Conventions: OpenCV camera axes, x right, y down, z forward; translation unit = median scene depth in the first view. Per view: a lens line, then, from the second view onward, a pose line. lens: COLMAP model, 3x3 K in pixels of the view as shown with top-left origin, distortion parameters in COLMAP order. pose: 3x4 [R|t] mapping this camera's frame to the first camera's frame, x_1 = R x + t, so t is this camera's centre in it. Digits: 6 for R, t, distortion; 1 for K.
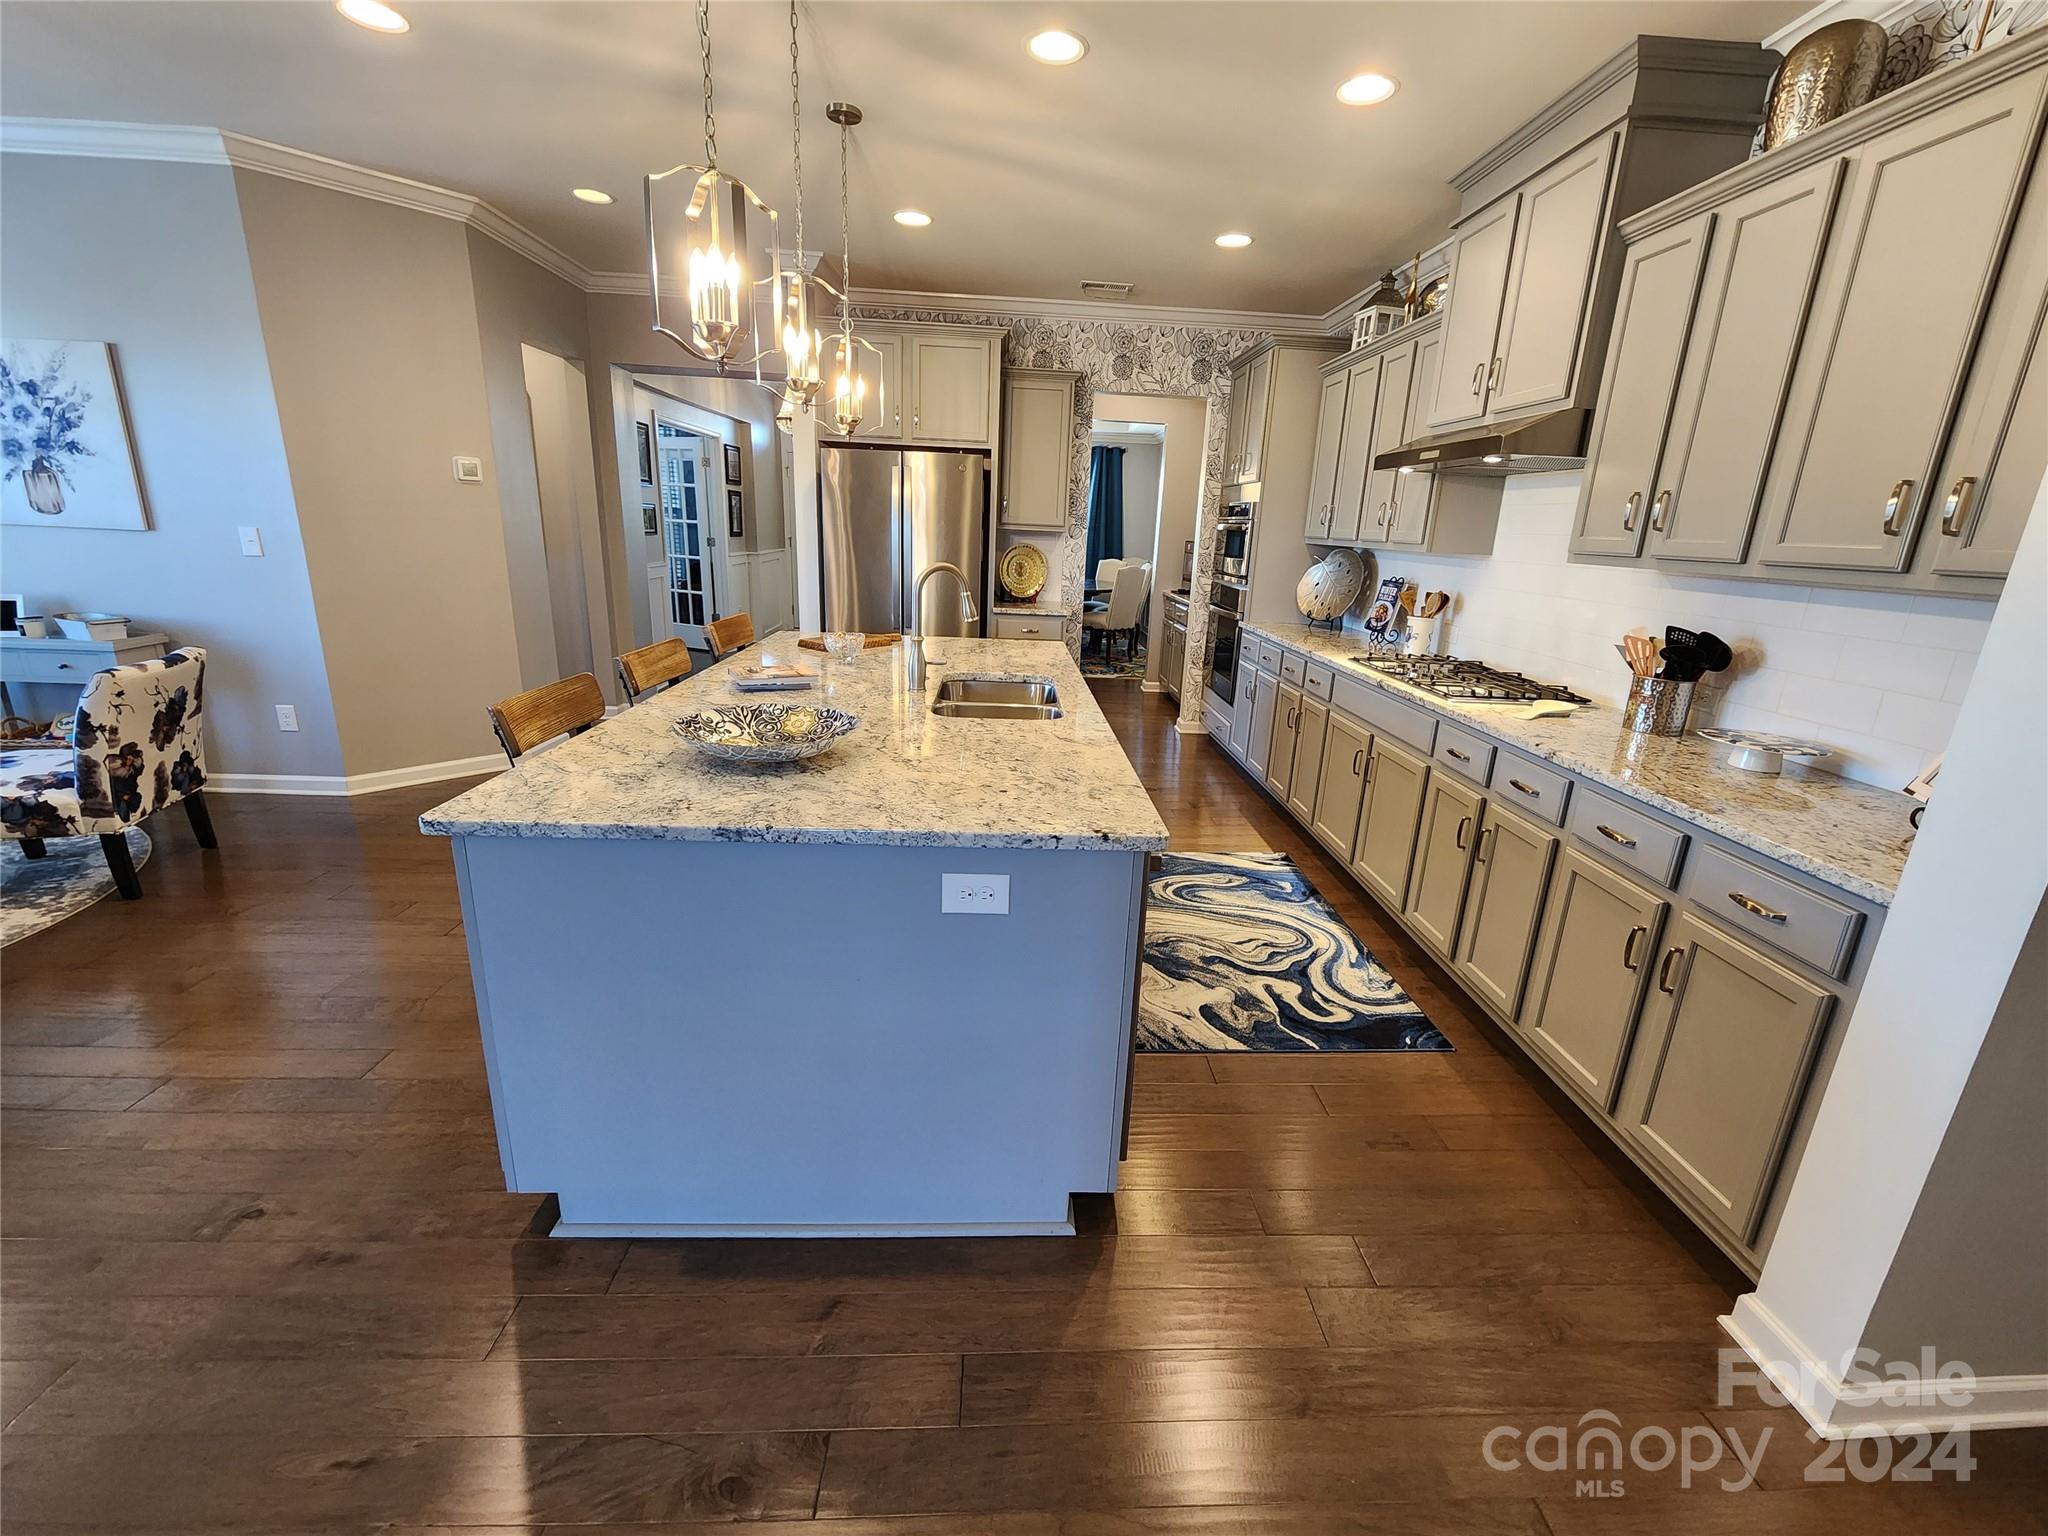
lens RADIAL K [[844.4, 0, 1037.3], [0, 844.4, 761.5], [0, 0, 1]] dist [0.003737, -0.003716]
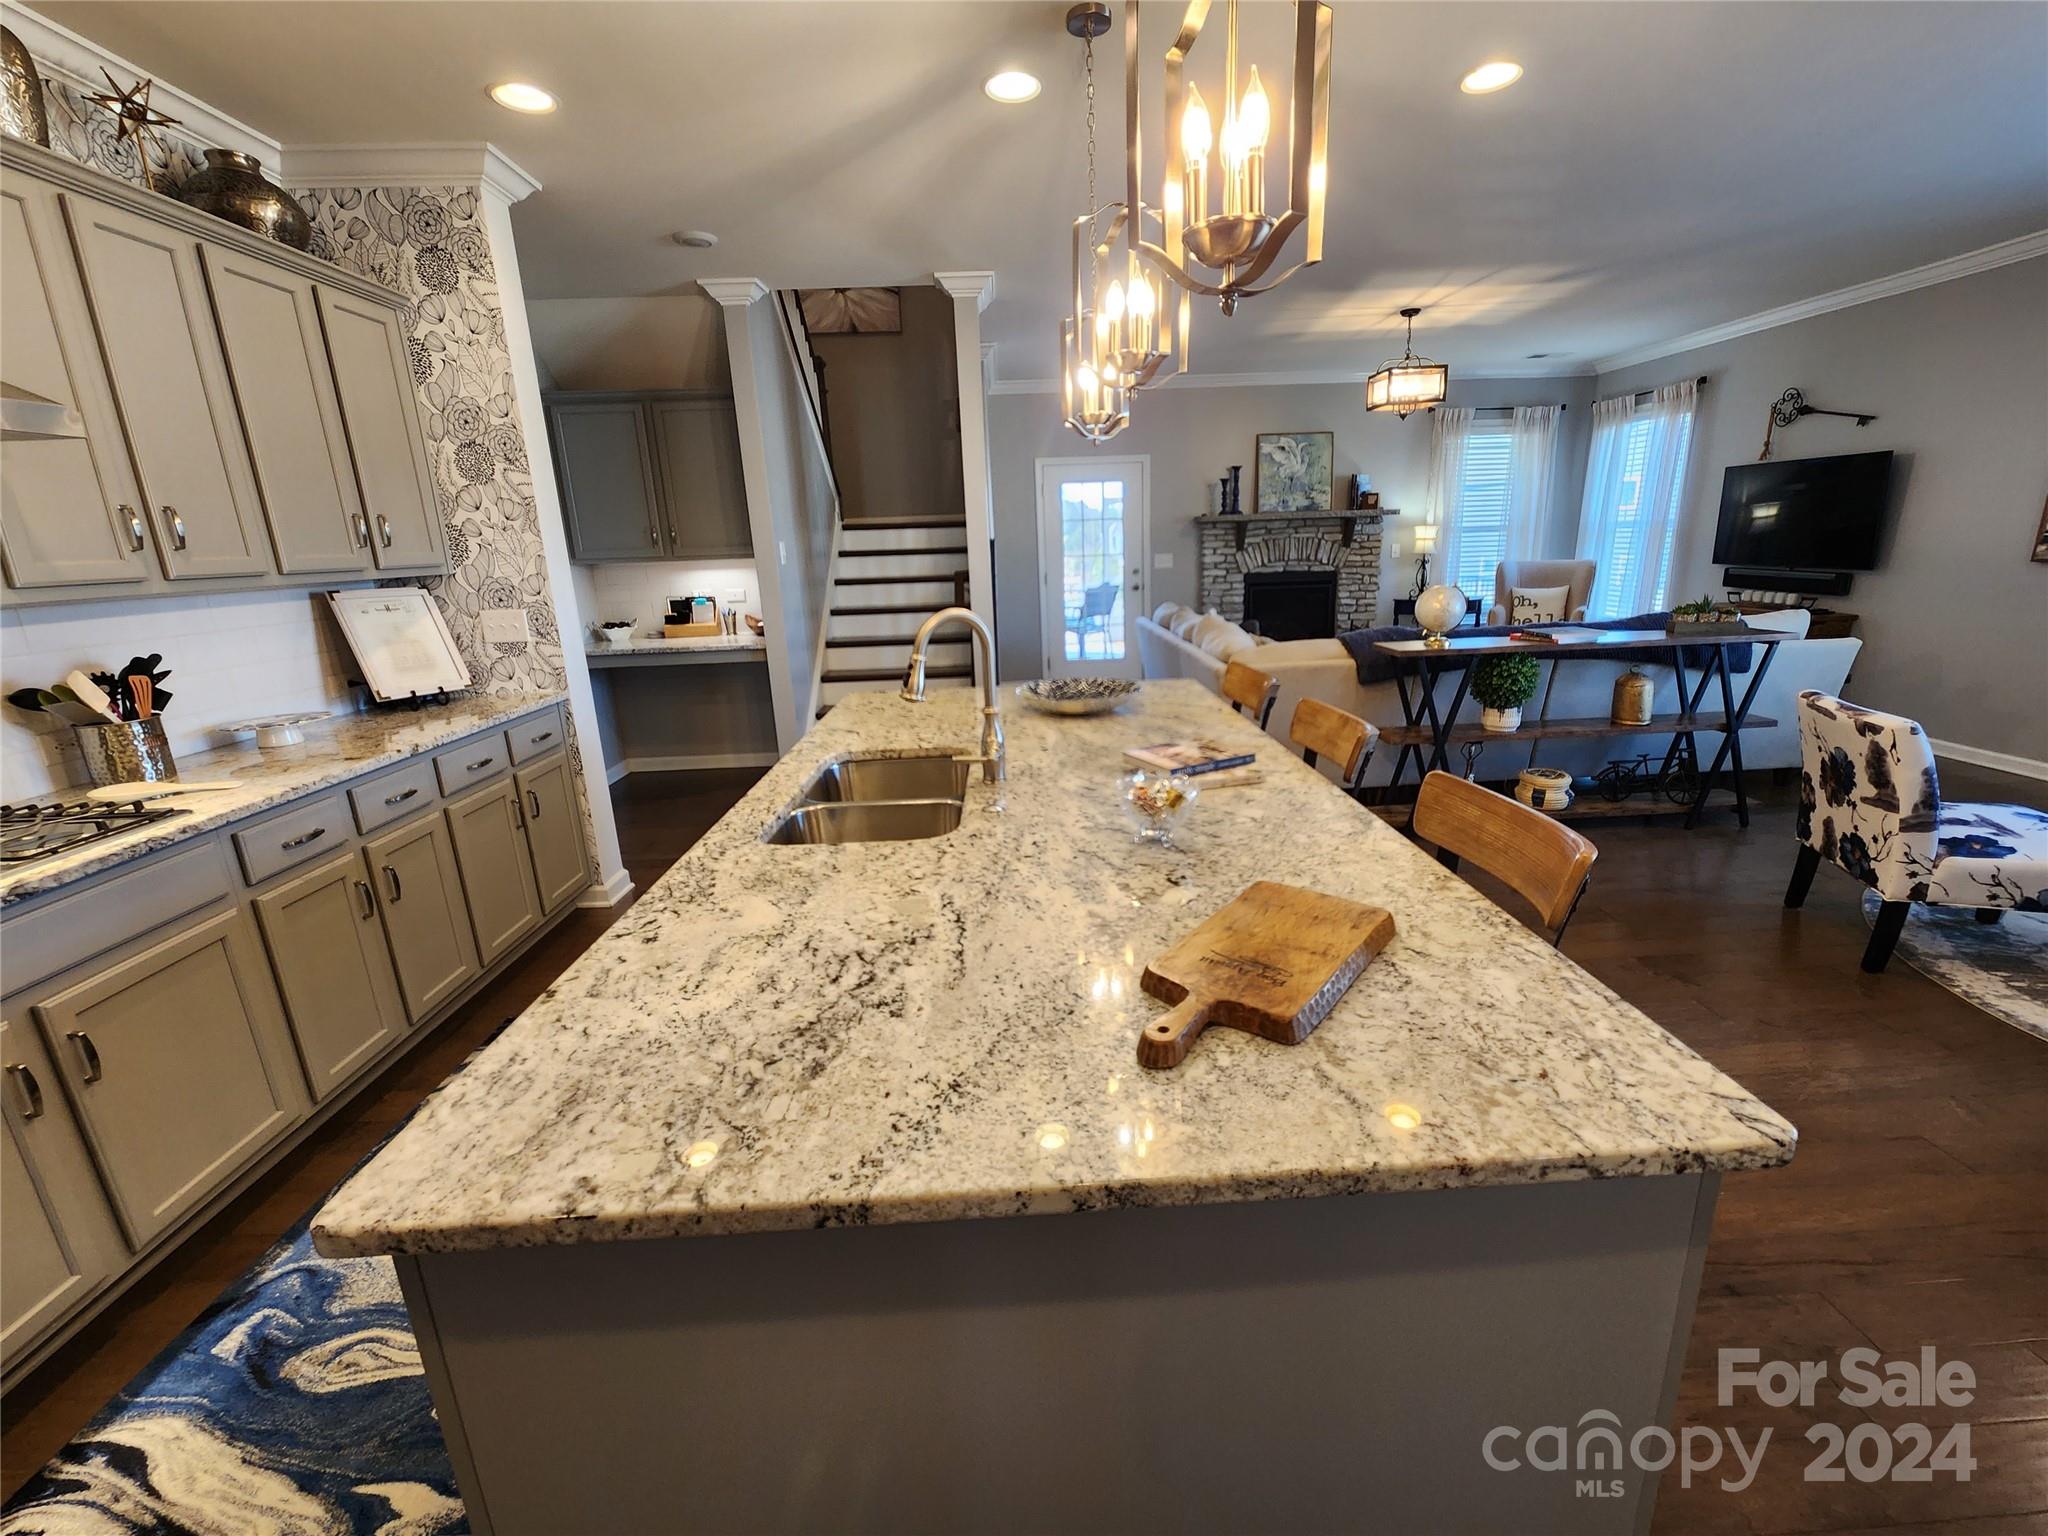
lens RADIAL K [[844.4, 0, 1037.3], [0, 844.4, 761.5], [0, 0, 1]] dist [0.003737, -0.003716]
pose [[-0.999894, -0.014511, 0.000660, -0.124640], [-0.012153, 0.860587, 0.509159, -0.333494], [-0.007956, 0.509097, -0.860672, 1.144792]]
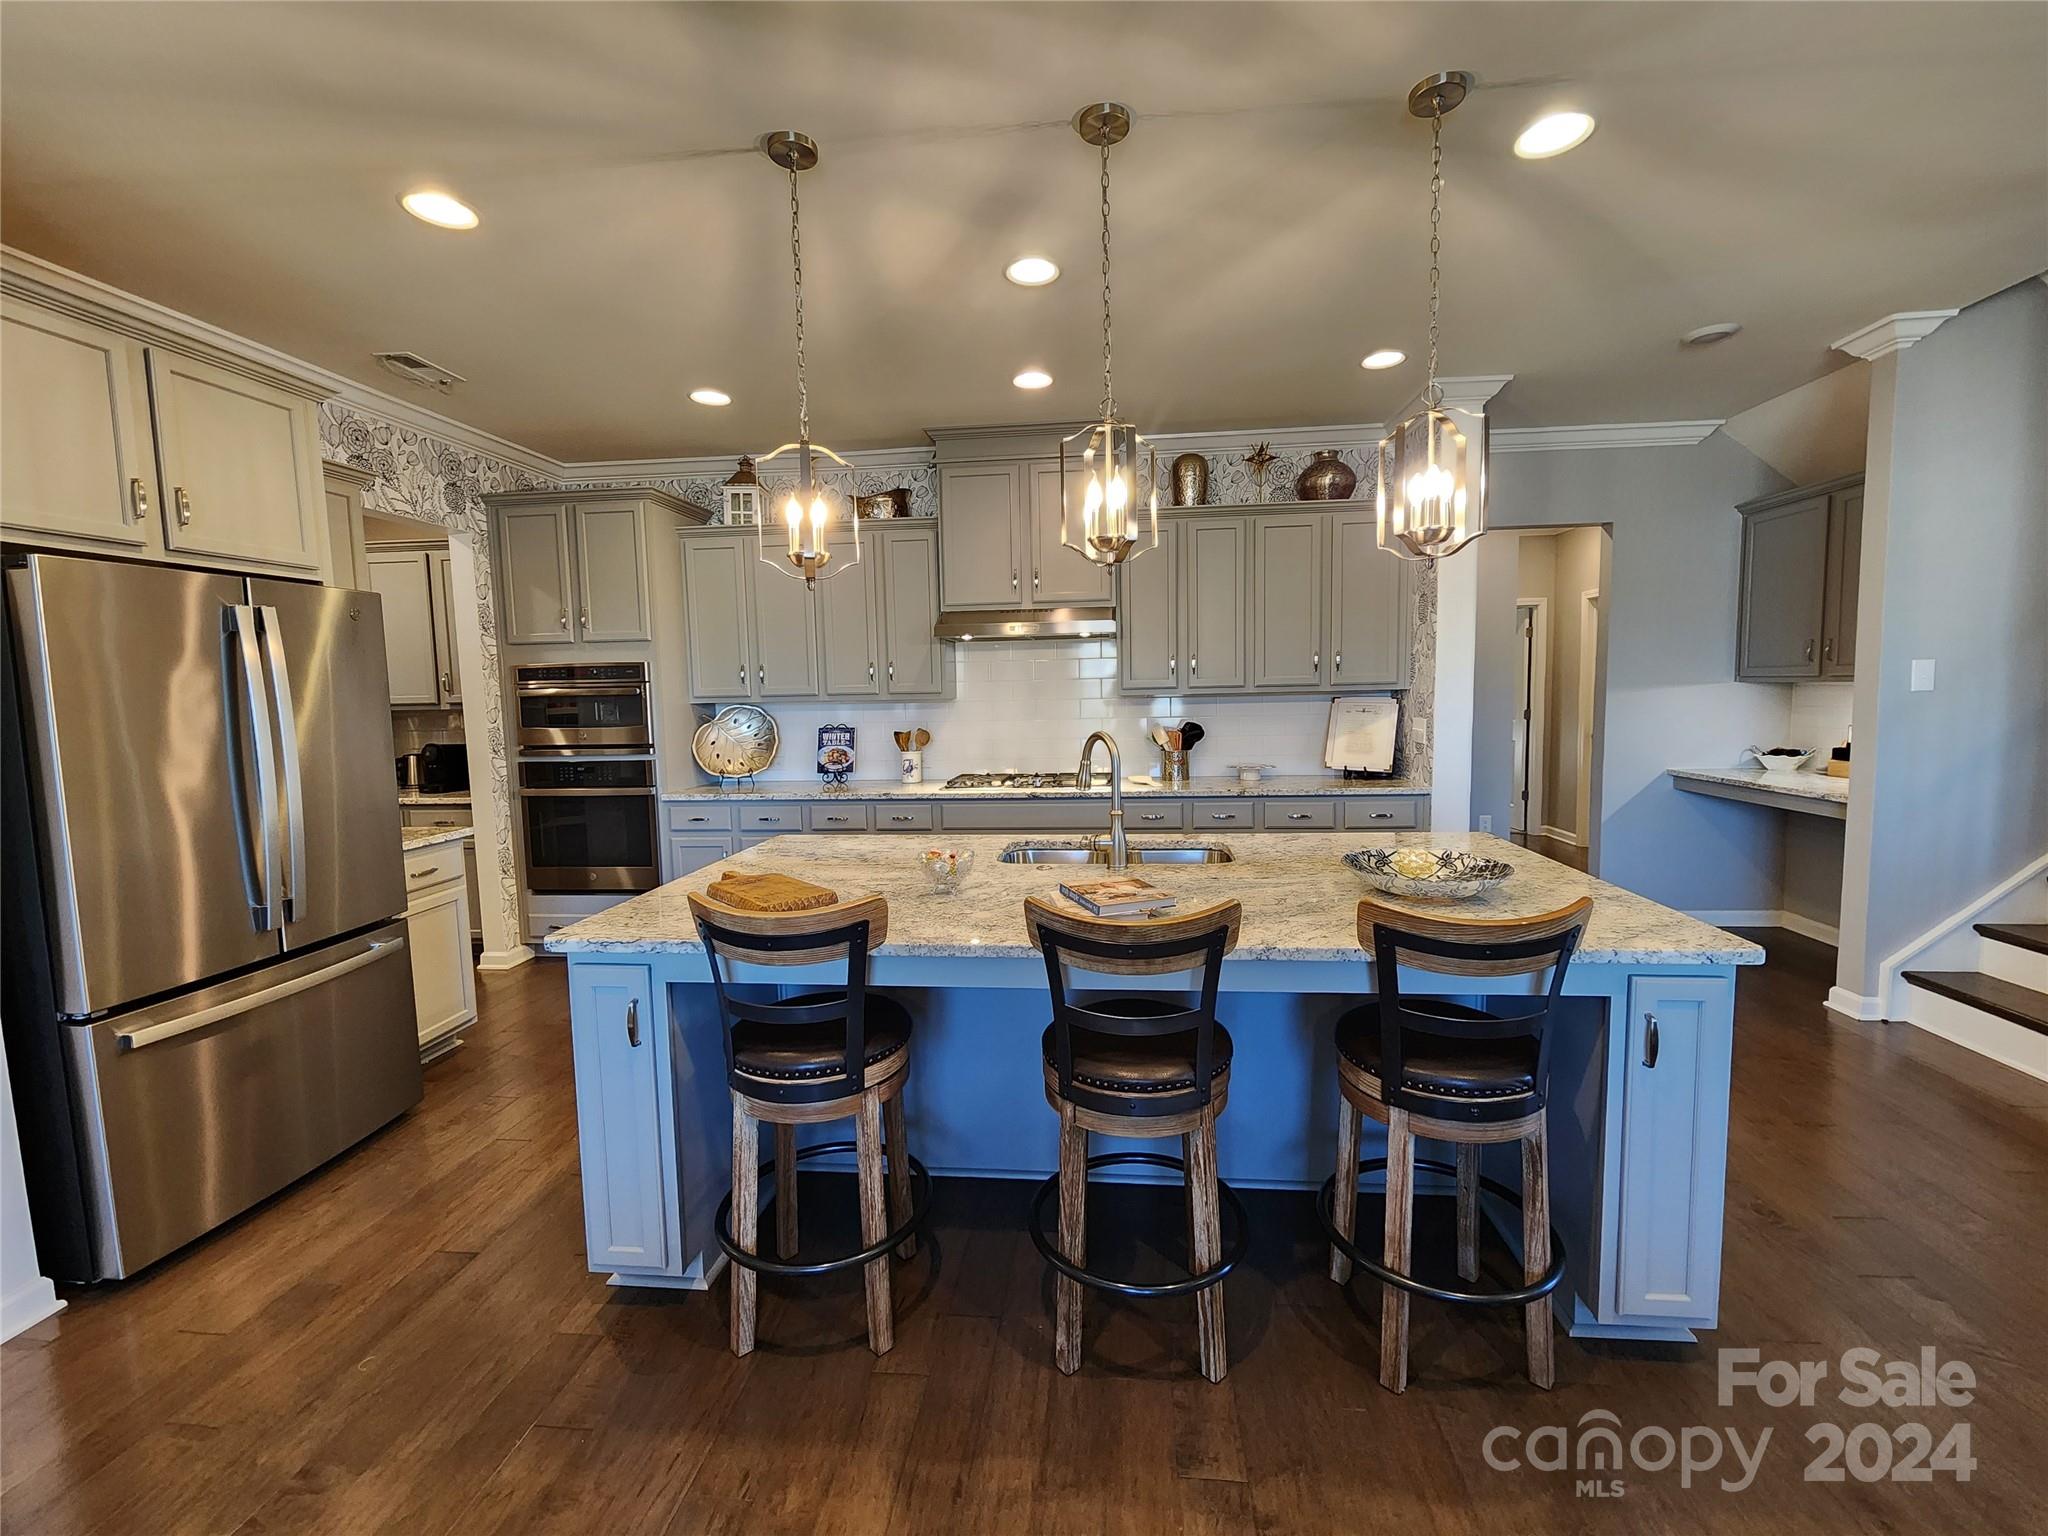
lens RADIAL K [[852.6, 0, 1037.6], [0, 852.6, 761.6], [0, 0, 1]] dist [0.005141, -0.003913]
pose [[0.142902, -0.130276, 0.981125, -0.745358], [0.295432, 0.951722, 0.083342, -0.209069], [-0.944616, 0.277946, 0.174491, 0.628980]]
